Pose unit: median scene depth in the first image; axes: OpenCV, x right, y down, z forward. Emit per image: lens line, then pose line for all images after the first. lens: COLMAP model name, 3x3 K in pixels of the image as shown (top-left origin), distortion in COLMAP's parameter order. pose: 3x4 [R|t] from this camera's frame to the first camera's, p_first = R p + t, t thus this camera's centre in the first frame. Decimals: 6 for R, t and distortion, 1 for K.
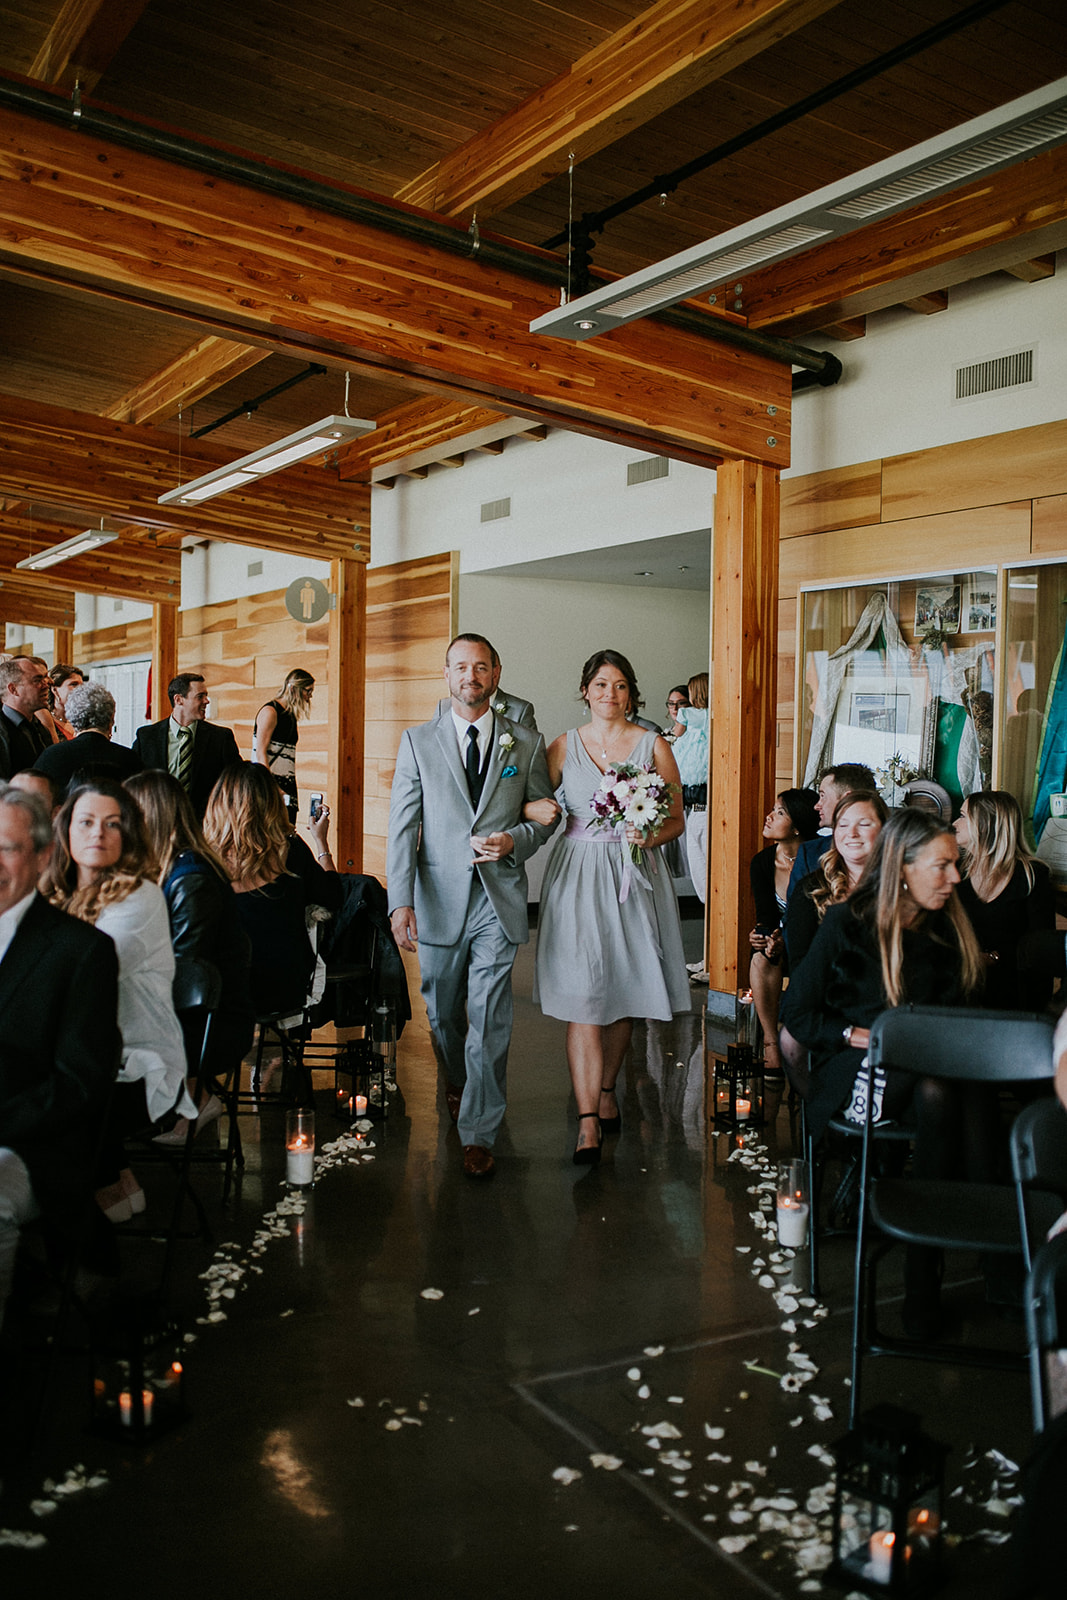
lens RADIAL K [[1513.1, 0, 531.1], [0, 1513.1, 762.0], [0, 0, 1]] dist [-0.082987, 0.009525]
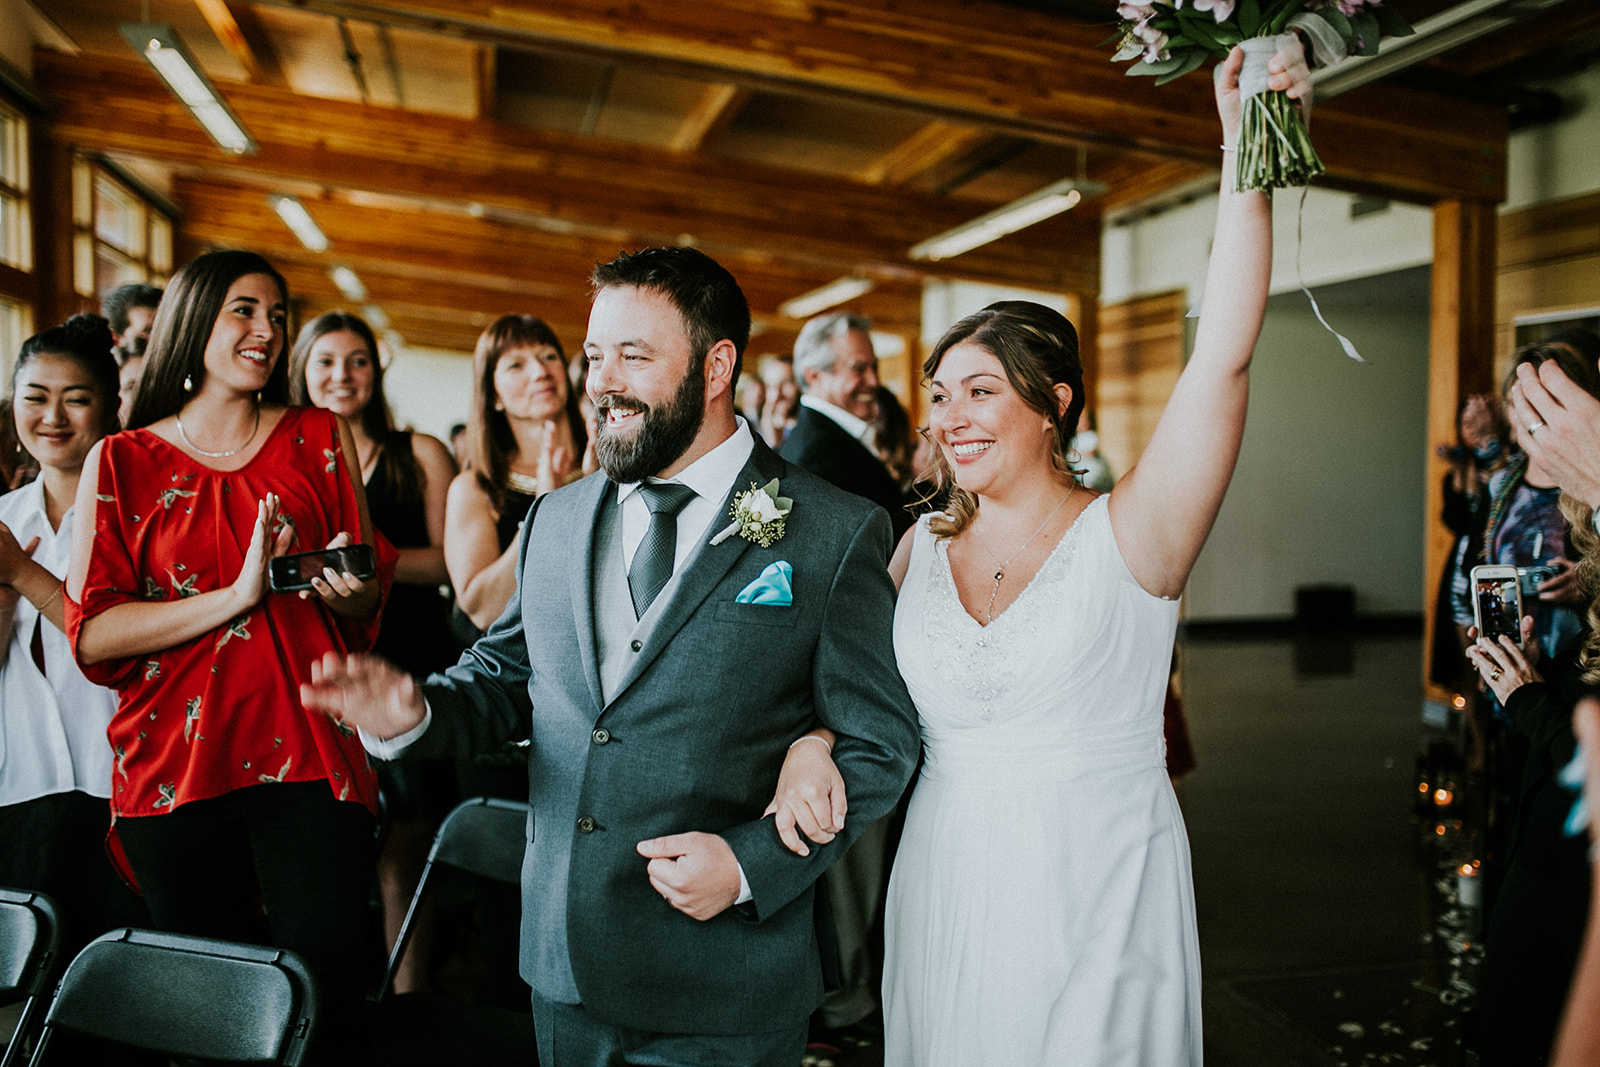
lens RADIAL K [[1513.1, 0, 800.1], [0, 1513.1, 557.0], [0, 0, 1]] dist [-0.082987, 0.009525]
pose [[0.953526, 0.005892, -0.301252, 0.015318], [0.007985, 0.998963, 0.044813, 0.000121], [0.301203, -0.045135, 0.952491, -0.141800]]
